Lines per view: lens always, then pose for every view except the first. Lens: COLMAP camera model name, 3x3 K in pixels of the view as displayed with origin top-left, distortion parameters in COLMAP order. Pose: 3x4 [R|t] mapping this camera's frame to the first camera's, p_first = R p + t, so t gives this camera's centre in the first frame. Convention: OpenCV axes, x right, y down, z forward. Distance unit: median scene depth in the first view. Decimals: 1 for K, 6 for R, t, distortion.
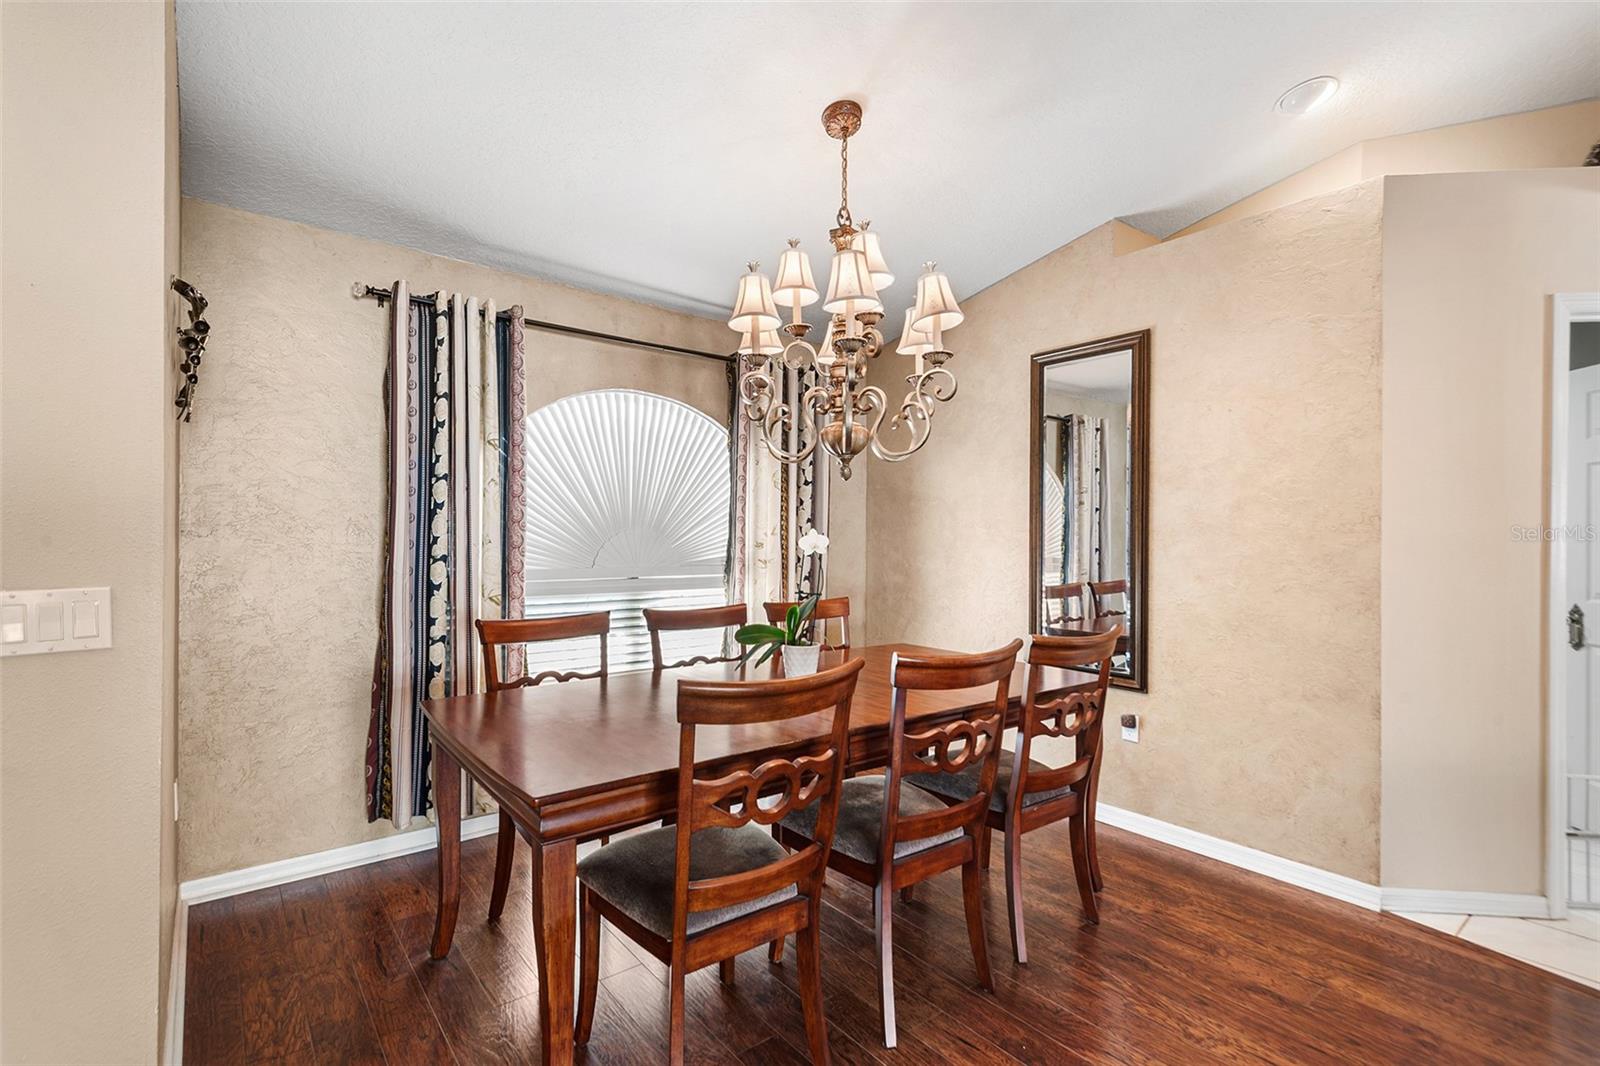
lens RADIAL K [[739.9, 0, 792.6], [0, 739.9, 535.4], [0, 0, 1]] dist [0.047089, -0.031477]
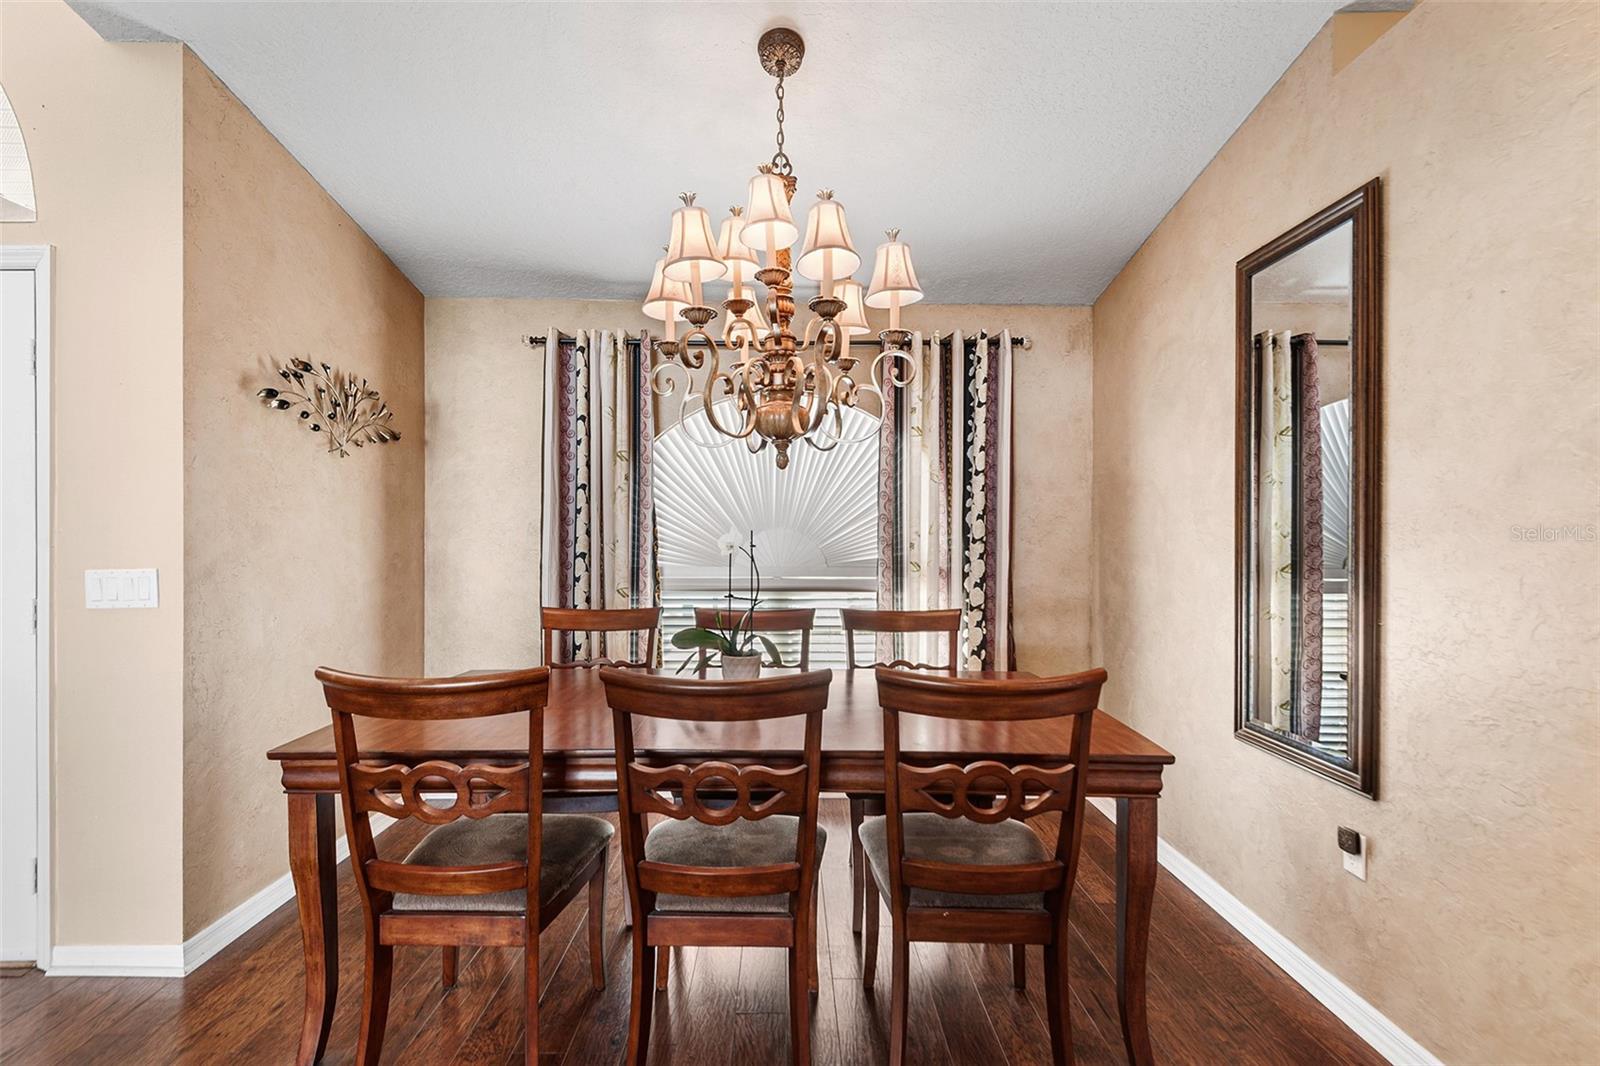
lens RADIAL K [[734.5, 0, 795.1], [0, 734.5, 534.3], [0, 0, 1]] dist [0.040554, -0.023700]
pose [[0.786993, -0.004105, -0.616948, 0.479361], [0.003522, 0.999991, -0.002161, 0.002902], [0.616951, -0.000472, 0.787001, 0.260944]]
